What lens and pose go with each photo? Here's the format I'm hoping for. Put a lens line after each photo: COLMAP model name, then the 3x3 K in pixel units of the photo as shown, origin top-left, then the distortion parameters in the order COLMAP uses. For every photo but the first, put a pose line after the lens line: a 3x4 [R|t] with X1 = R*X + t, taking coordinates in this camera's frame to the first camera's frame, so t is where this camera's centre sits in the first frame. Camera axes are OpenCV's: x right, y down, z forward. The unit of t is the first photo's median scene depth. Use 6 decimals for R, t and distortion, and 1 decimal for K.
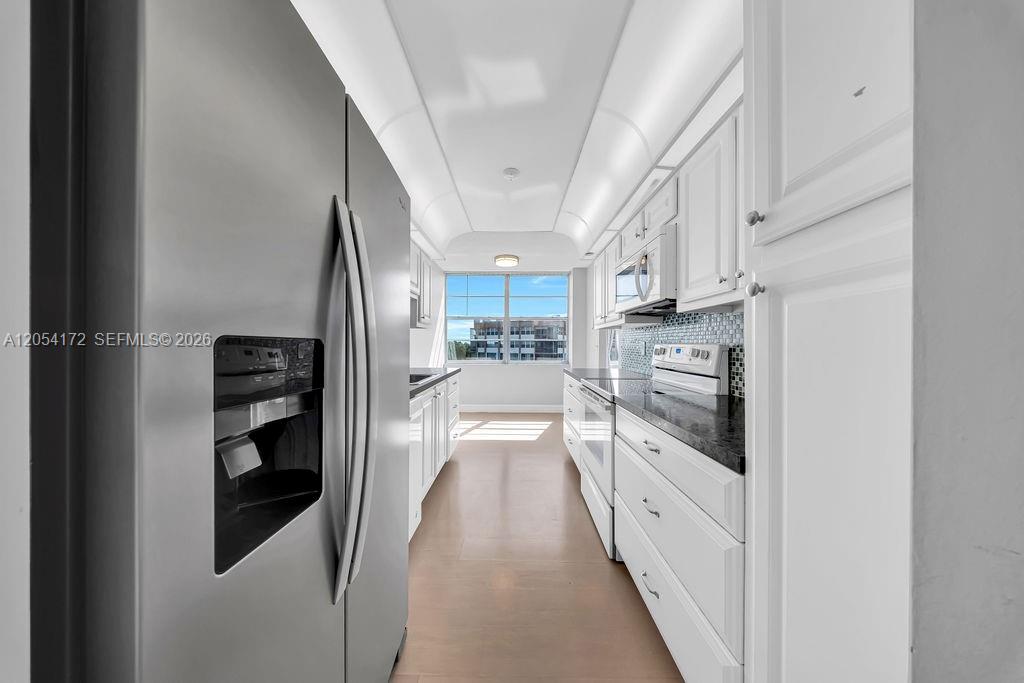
lens RADIAL K [[304.3, 0, 513.1], [0, 304.3, 344.7], [0, 0, 1]] dist [0.001594, -0.001079]
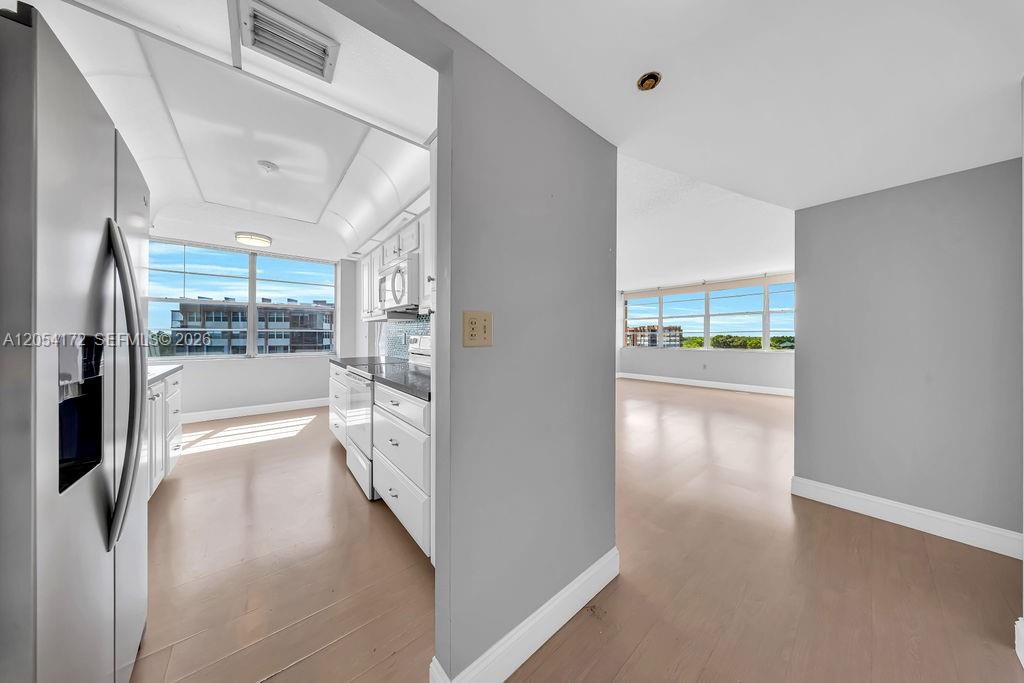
lens RADIAL K [[304.3, 0, 516.1], [0, 304.3, 333.3], [0, 0, 1]] dist [0.001594, -0.001079]
pose [[0.758006, 0.000946, 0.652247, -0.033106], [0.001199, 0.999995, -0.002845, -0.005223], [-0.652246, 0.002939, 0.758001, -0.230279]]
